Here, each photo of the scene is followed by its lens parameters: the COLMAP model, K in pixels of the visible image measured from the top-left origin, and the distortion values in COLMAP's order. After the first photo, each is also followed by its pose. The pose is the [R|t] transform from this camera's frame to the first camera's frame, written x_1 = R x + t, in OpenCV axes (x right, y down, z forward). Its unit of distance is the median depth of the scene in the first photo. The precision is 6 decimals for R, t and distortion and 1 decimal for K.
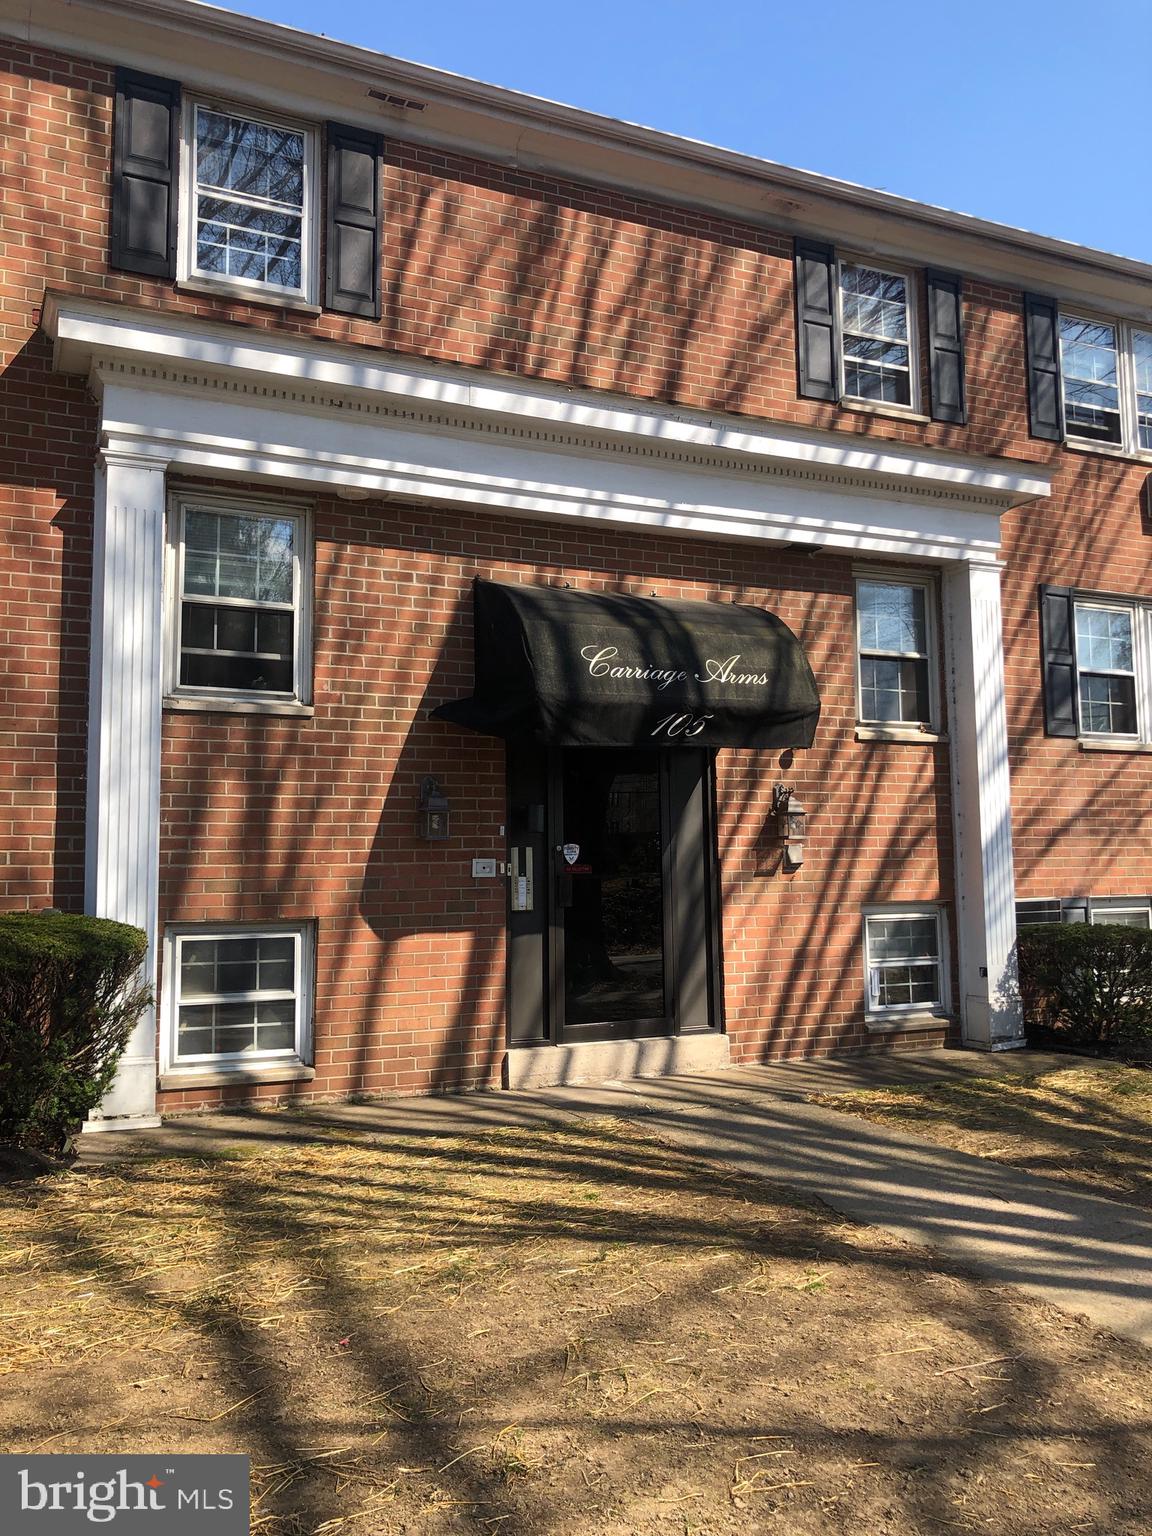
lens RADIAL K [[1293.4, 0, 603.5], [0, 1293.4, 770.5], [0, 0, 1]] dist [0.007710, -0.005931]
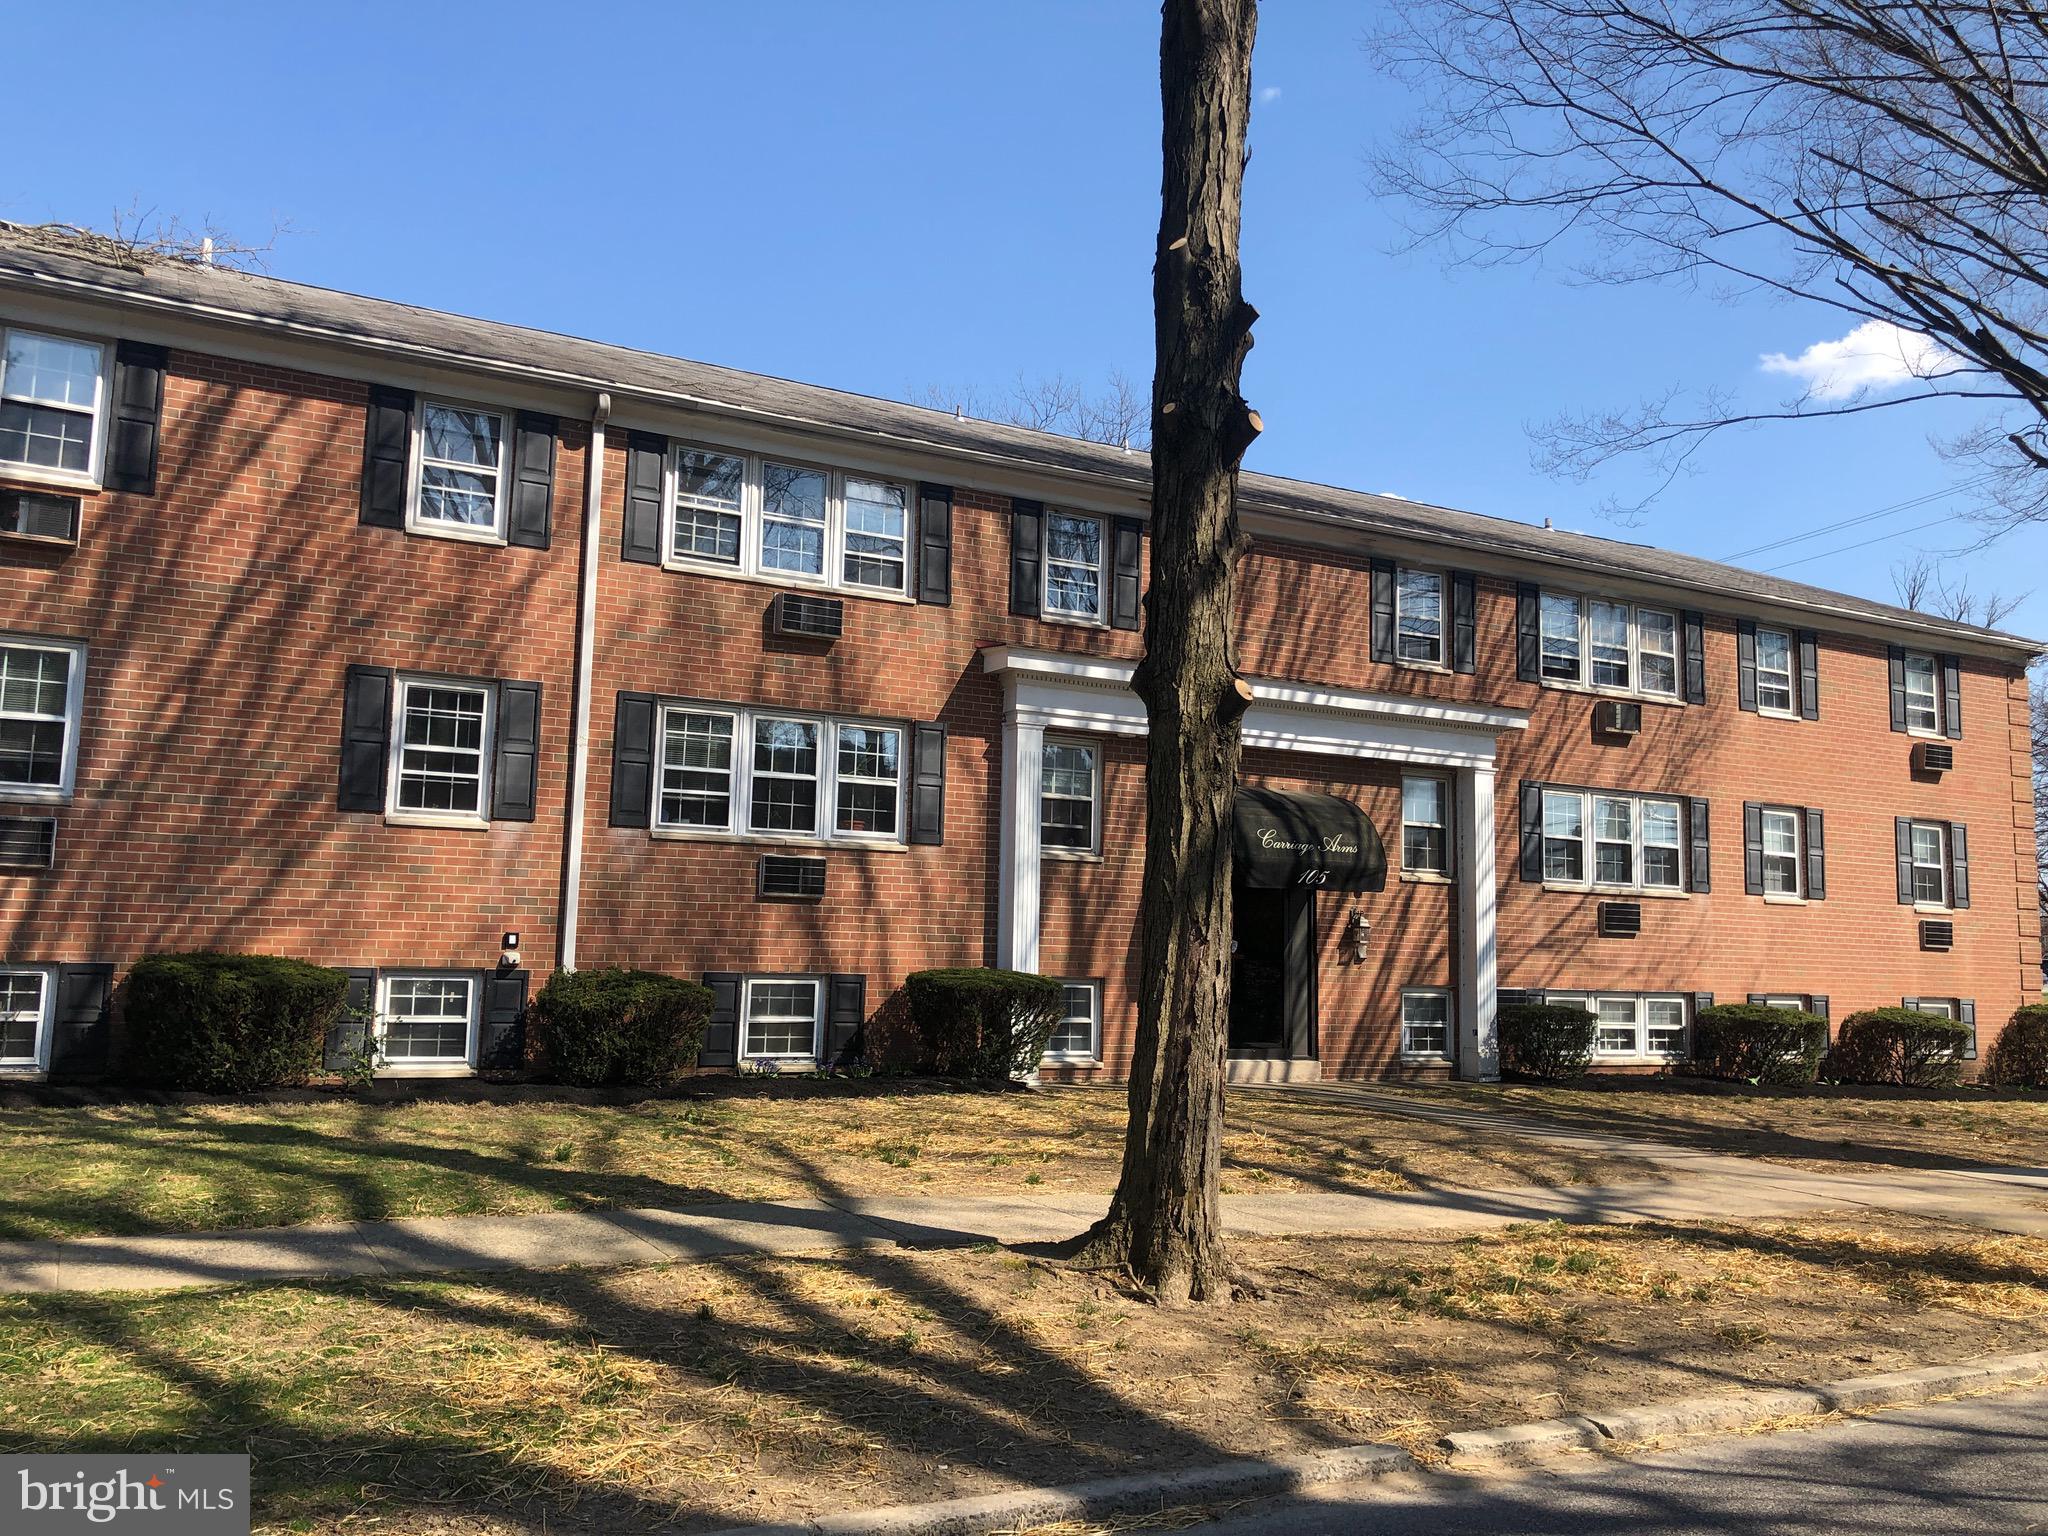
lens RADIAL K [[1724.5, 0, 1024.0], [0, 1724.5, 768.0], [0, 0, 1]] dist [0.007710, -0.005931]
pose [[0.998455, 0.045005, 0.032605, -0.346466], [-0.043908, 0.998470, -0.033617, -0.072315], [-0.034068, 0.032133, 0.998903, -1.117376]]
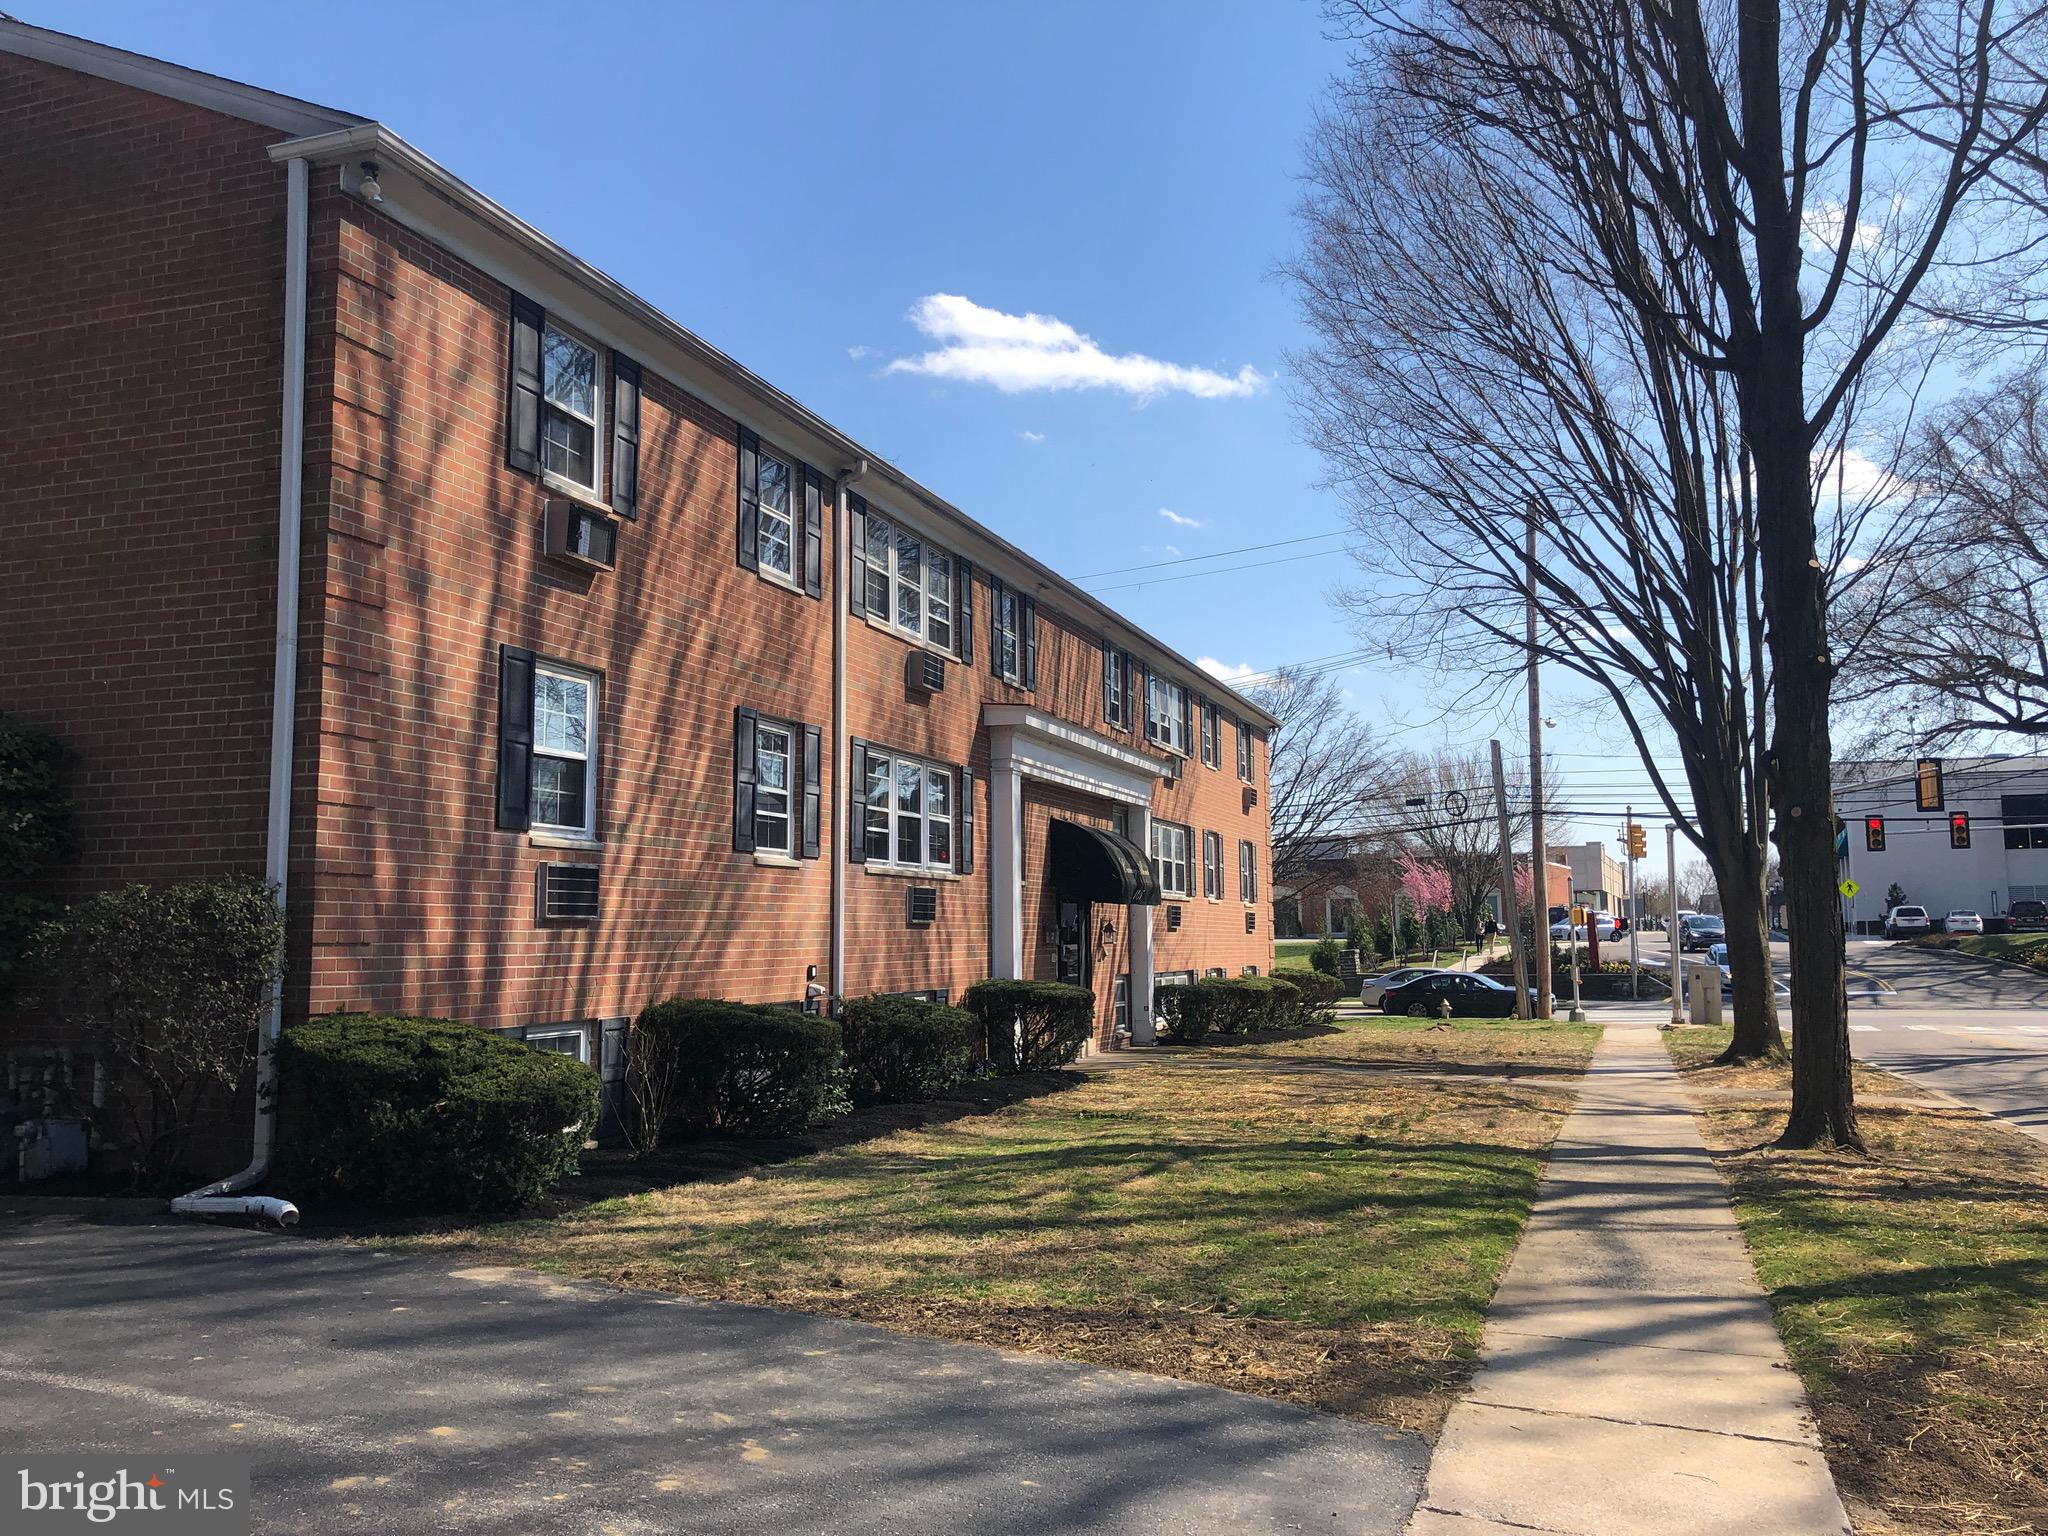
lens RADIAL K [[1724.5, 0, 1024.0], [0, 1724.5, 768.0], [0, 0, 1]] dist [0.007710, -0.005931]
pose [[0.700806, 0.089170, 0.707757, -1.884023], [-0.077944, 0.995788, -0.048280, -0.080900], [-0.709081, -0.021331, 0.704805, -0.826011]]
